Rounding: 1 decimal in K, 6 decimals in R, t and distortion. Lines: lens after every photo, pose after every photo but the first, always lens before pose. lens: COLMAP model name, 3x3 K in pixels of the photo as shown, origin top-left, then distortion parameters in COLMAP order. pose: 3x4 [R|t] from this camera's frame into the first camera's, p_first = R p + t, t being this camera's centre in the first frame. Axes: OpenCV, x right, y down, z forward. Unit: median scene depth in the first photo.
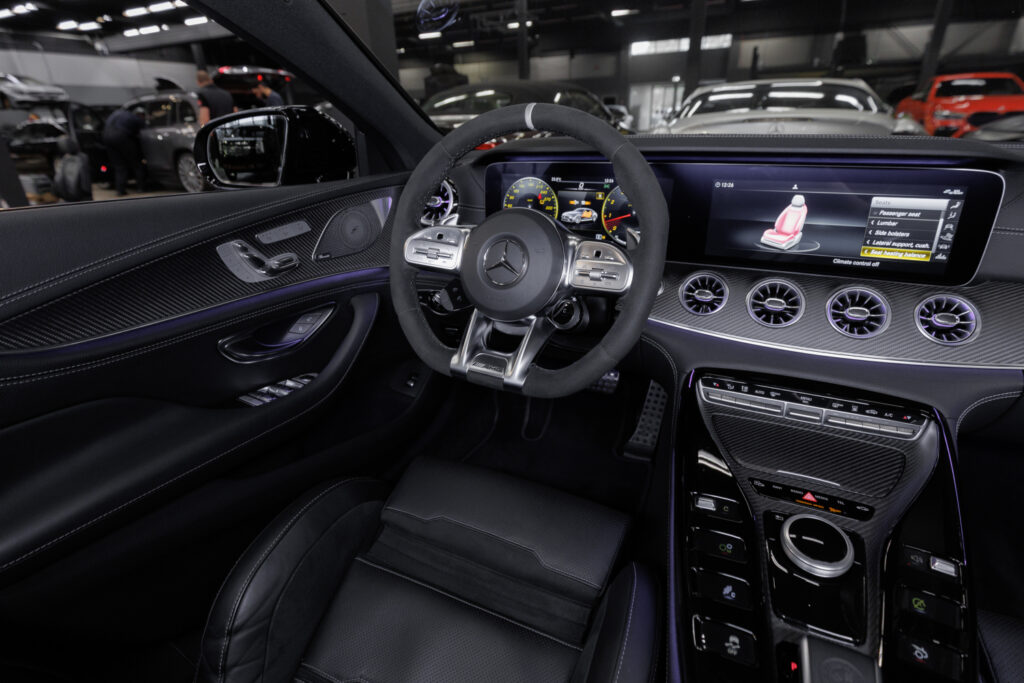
lens RADIAL K [[467.0, 0, 516.4], [0, 467.0, 331.0], [0, 0, 1]] dist [0.002126, -0.000647]
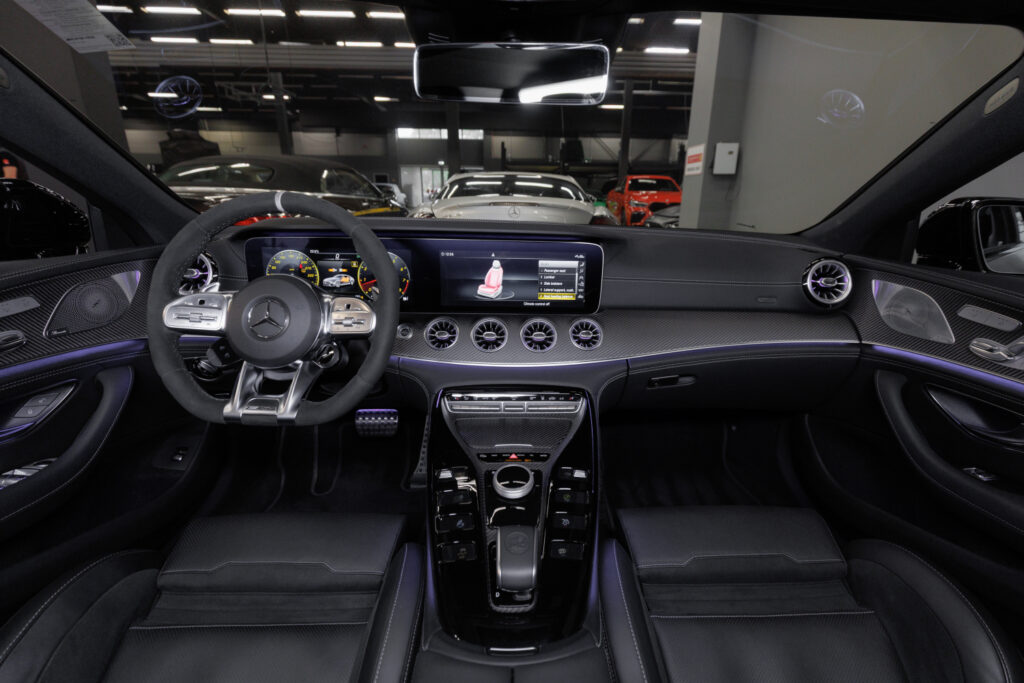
lens RADIAL K [[467.0, 0, 518.0], [0, 467.0, 350.4], [0, 0, 1]] dist [0.002126, -0.000647]
pose [[0.902212, -0.098938, 0.419792, 0.032467], [0.143567, 0.986718, -0.076001, 0.090314], [-0.406696, 0.128837, 0.904433, -0.259097]]
